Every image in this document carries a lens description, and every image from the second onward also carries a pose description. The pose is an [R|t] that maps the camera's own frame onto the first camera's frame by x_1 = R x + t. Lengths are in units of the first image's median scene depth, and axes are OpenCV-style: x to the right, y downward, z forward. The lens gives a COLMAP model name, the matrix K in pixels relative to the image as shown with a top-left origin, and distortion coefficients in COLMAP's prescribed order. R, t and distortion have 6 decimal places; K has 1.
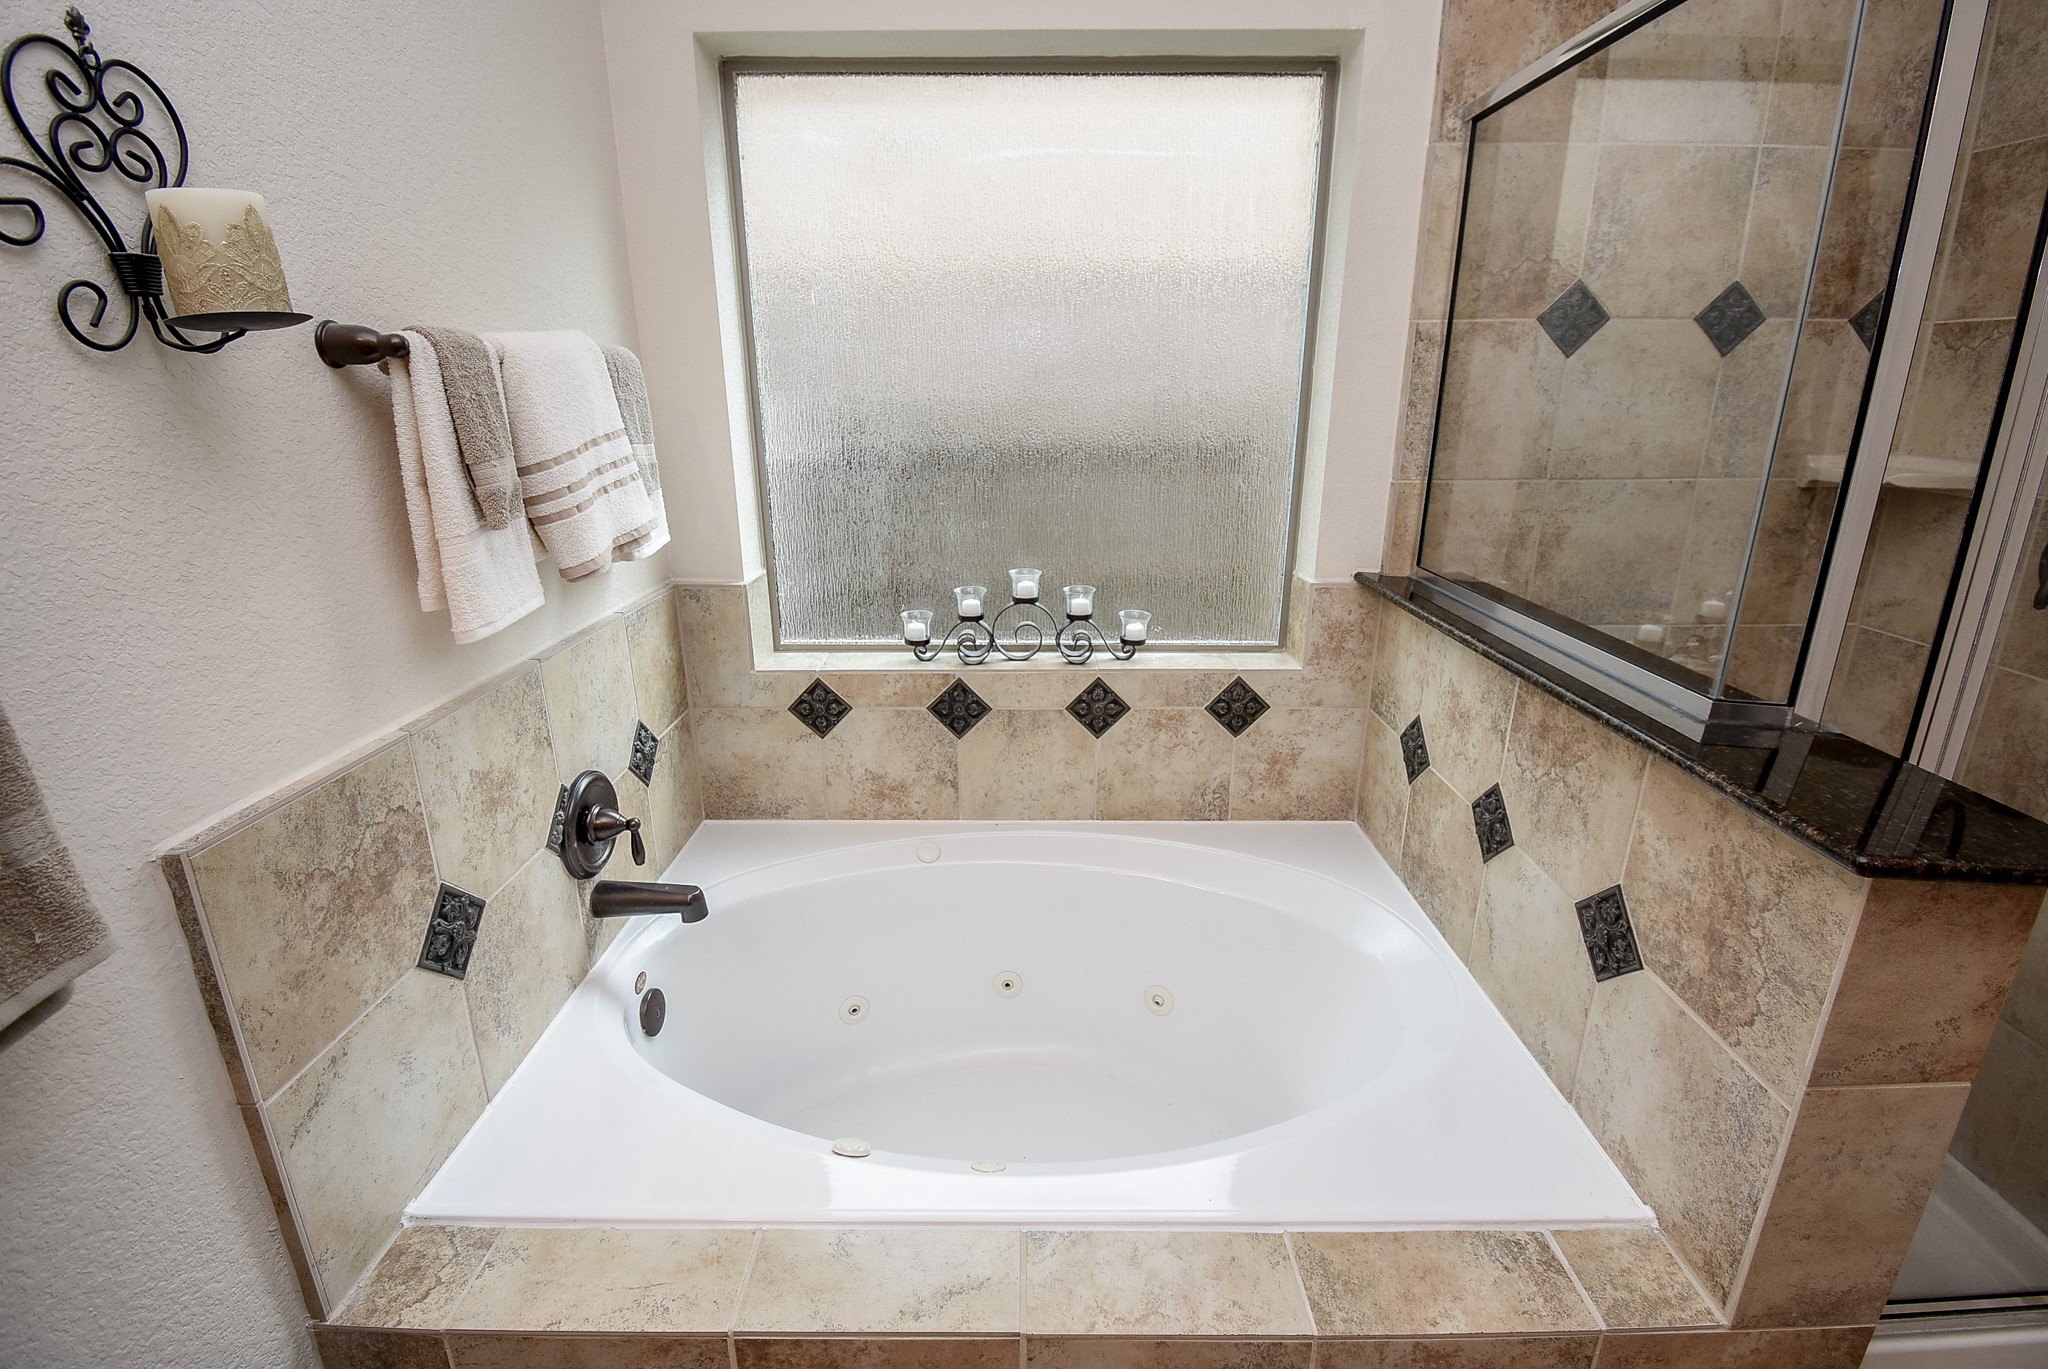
lens RADIAL K [[908.1, 0, 1011.1], [0, 908.1, 656.4], [0, 0, 1]] dist [0.021601, -0.025206]
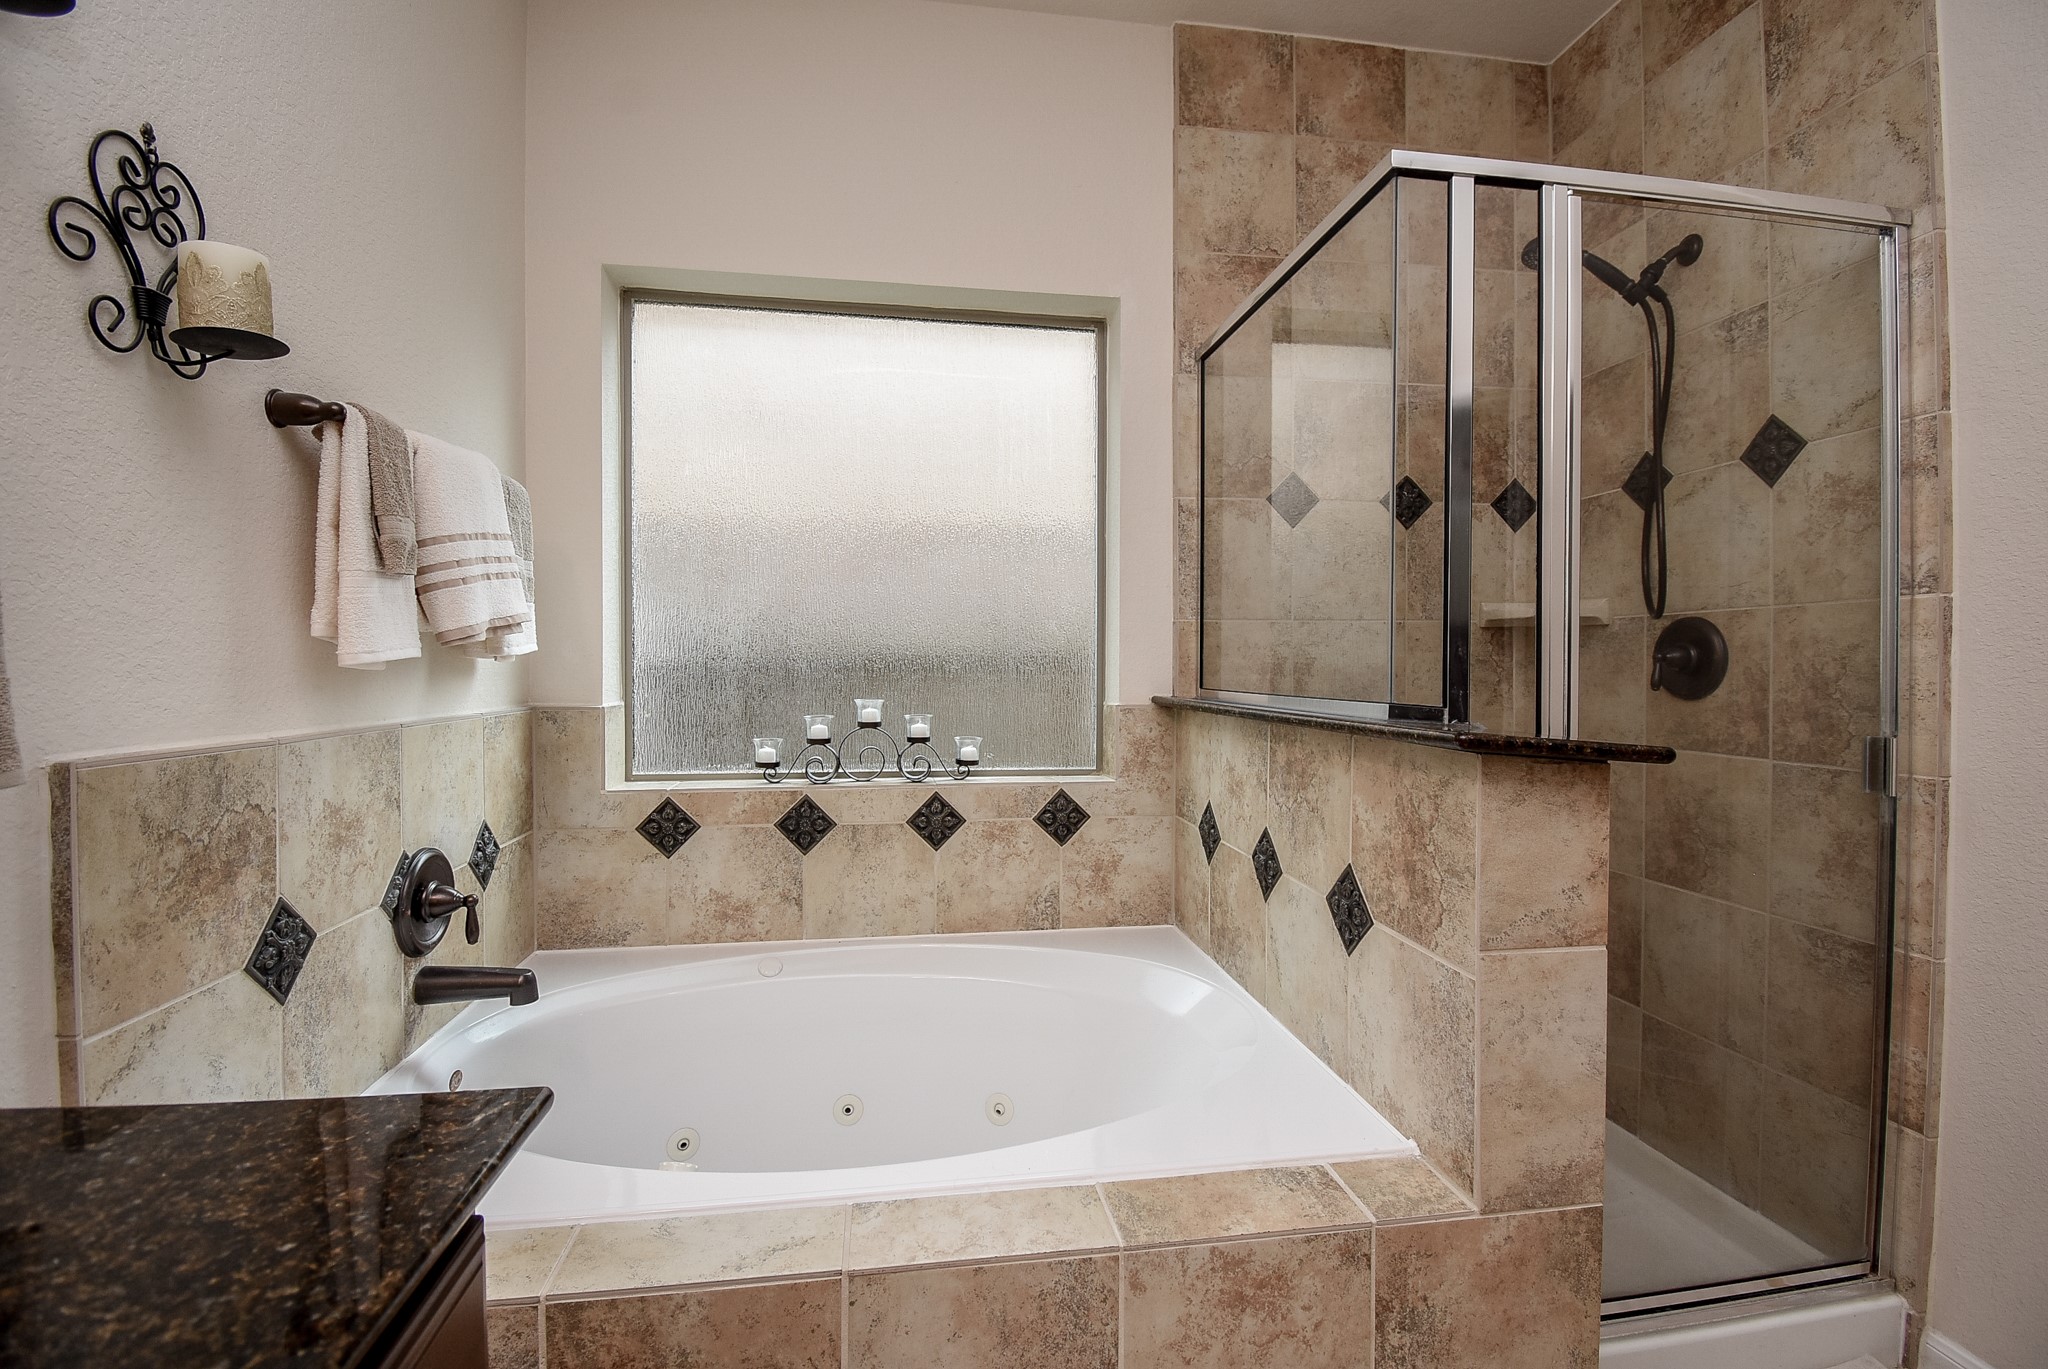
lens RADIAL K [[908.1, 0, 1011.1], [0, 908.1, 656.4], [0, 0, 1]] dist [0.021601, -0.025206]
pose [[0.988483, 0.004998, 0.151252, 0.029694], [0.039392, 0.956505, -0.289045, 0.293445], [-0.146117, 0.291674, 0.945292, -0.154156]]
